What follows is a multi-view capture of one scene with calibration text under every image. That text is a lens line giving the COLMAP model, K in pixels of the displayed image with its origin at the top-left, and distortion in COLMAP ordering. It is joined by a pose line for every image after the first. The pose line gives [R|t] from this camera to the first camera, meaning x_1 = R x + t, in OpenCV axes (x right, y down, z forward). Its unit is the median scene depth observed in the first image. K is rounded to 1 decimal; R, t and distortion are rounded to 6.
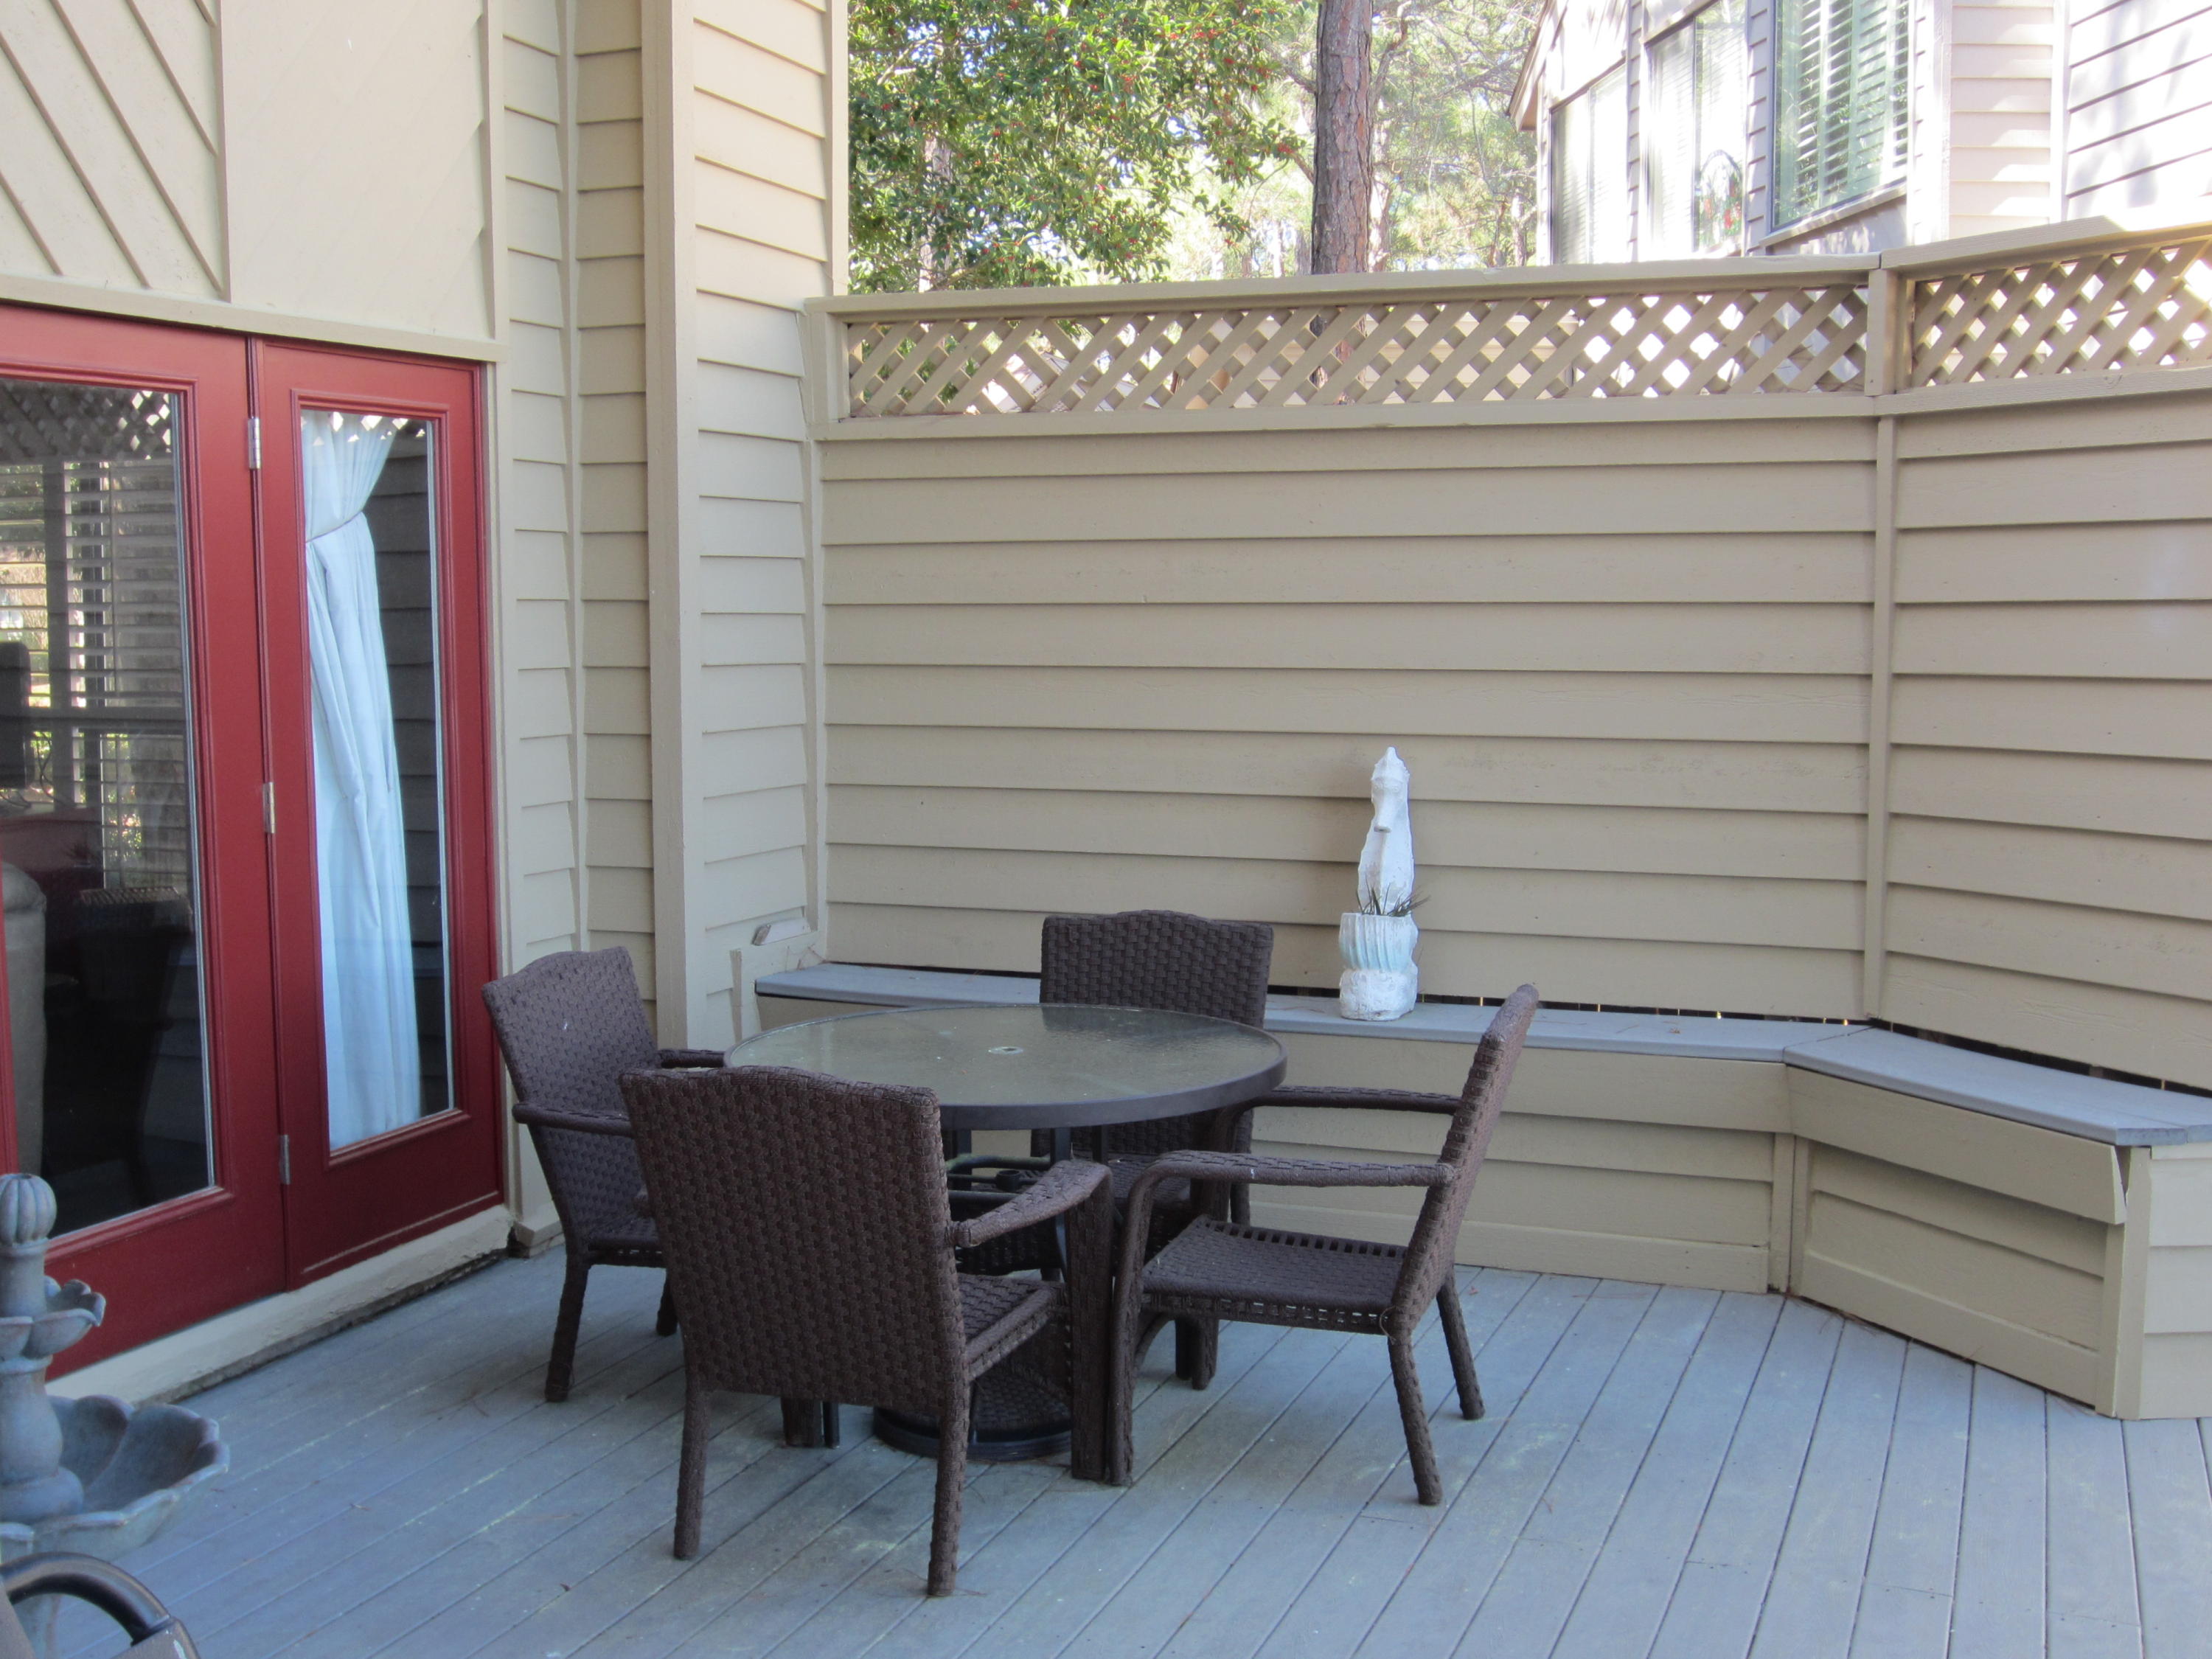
lens RADIAL K [[2490.8, 0, 1101.0], [0, 2490.8, 797.8], [0, 0, 1]] dist [-0.046509, 0.043093]
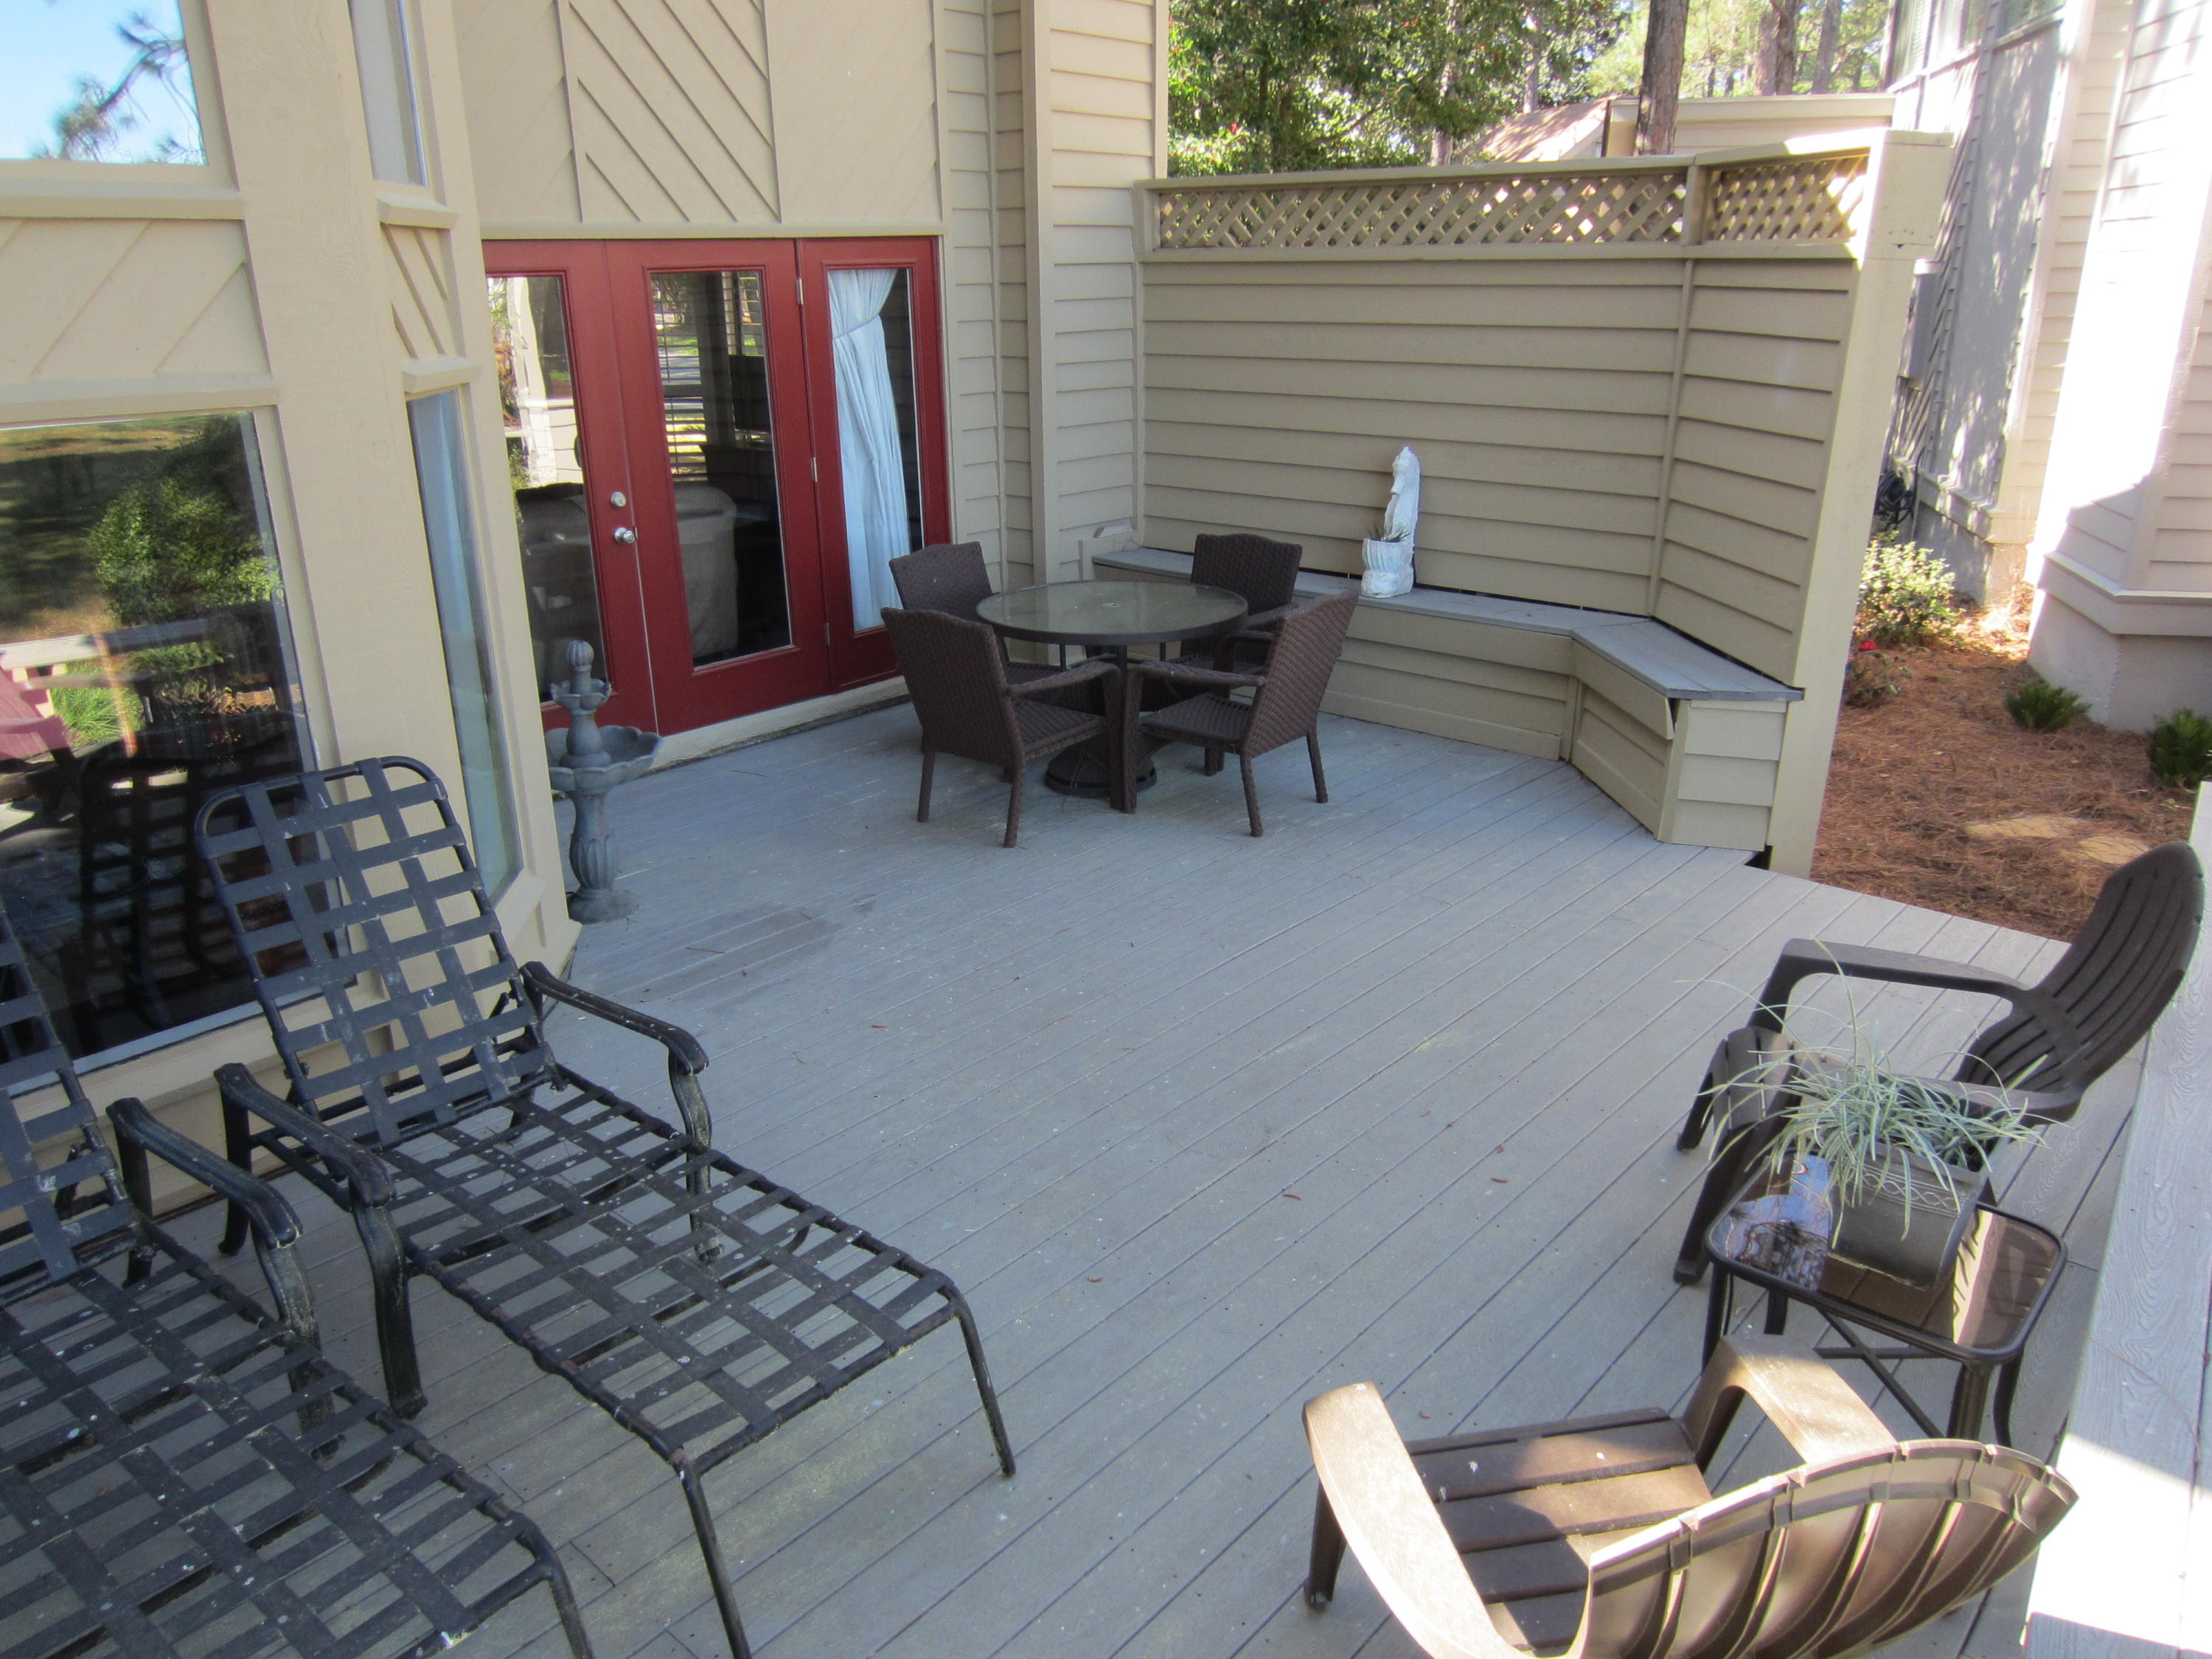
lens RADIAL K [[1585.5, 0, 1106.0], [0, 1585.5, 829.5], [0, 0, 1]] dist [-0.027895, 0.002079]
pose [[0.937100, 0.110179, -0.331216, 0.340537], [-0.019190, 0.963704, 0.266282, -0.057113], [0.348533, -0.243177, 0.905202, -0.193699]]
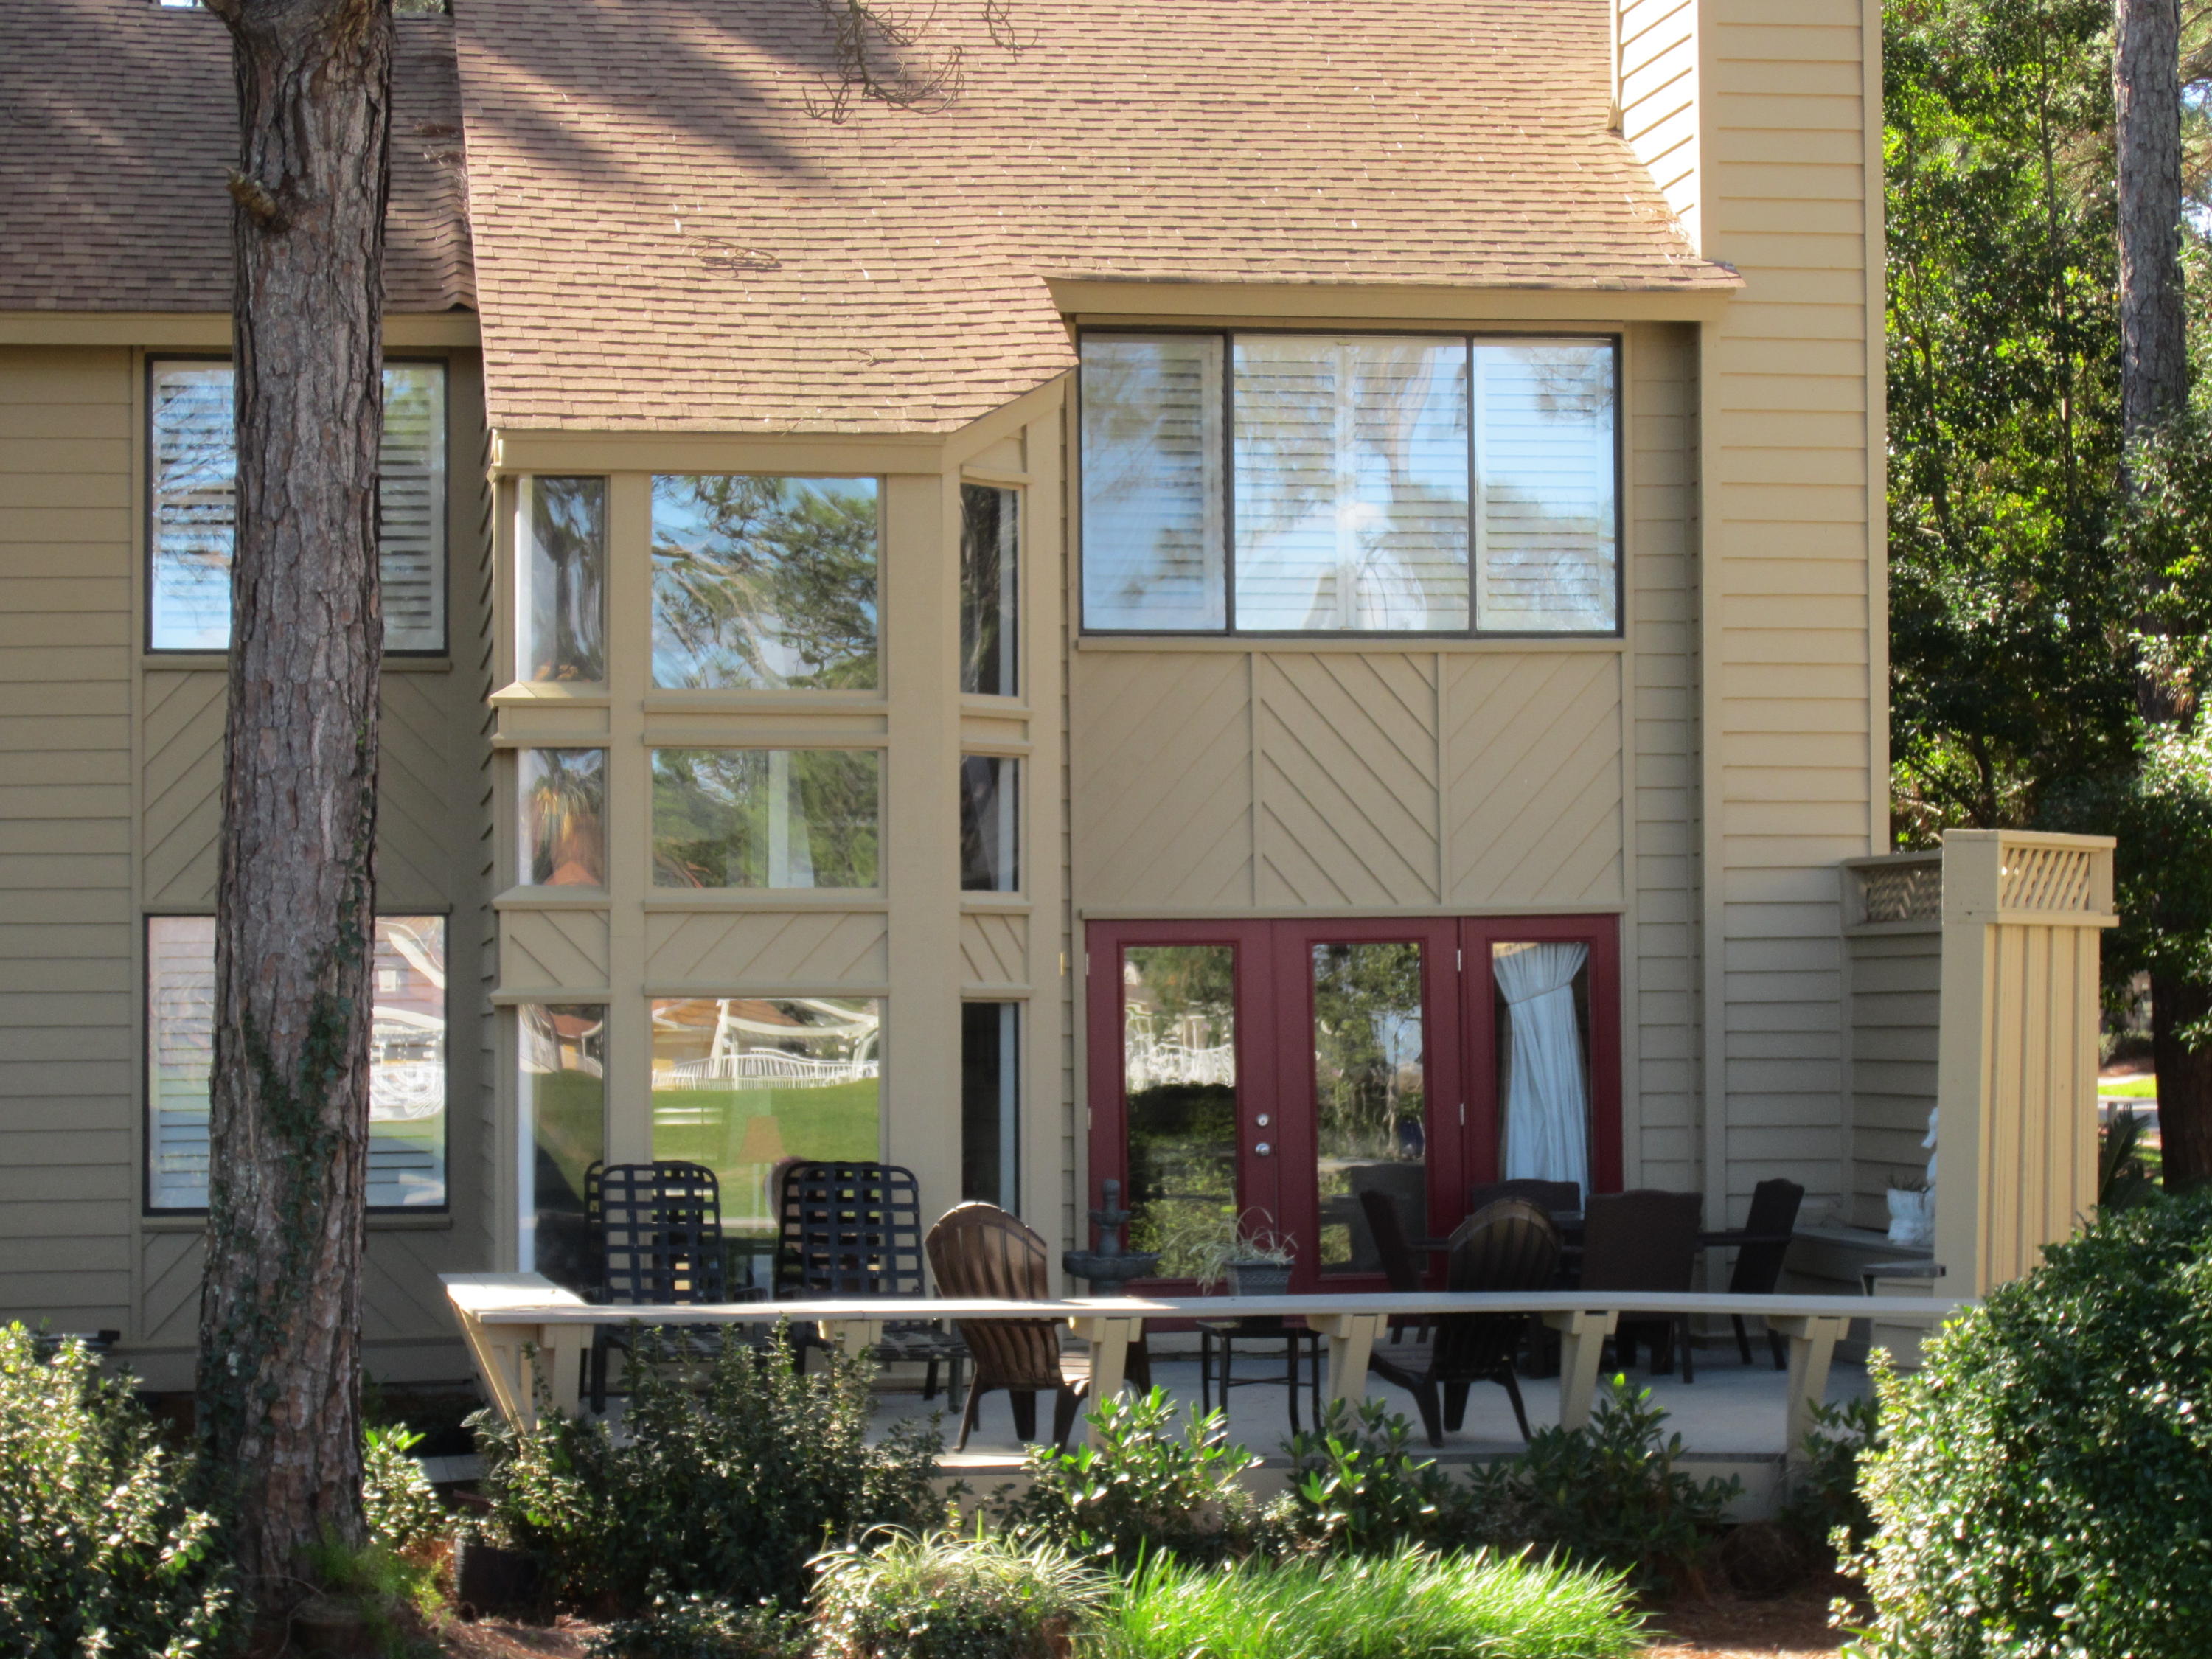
lens RADIAL K [[5122.1, 0, 1106.0], [0, 5122.1, 829.5], [0, 0, 1]] dist [0.000052, 0.007517]
pose [[0.508400, -0.028525, -0.860648, 3.272337], [-0.063600, 0.995478, -0.070564, 0.088888], [0.858769, 0.090612, 0.504287, -1.565457]]
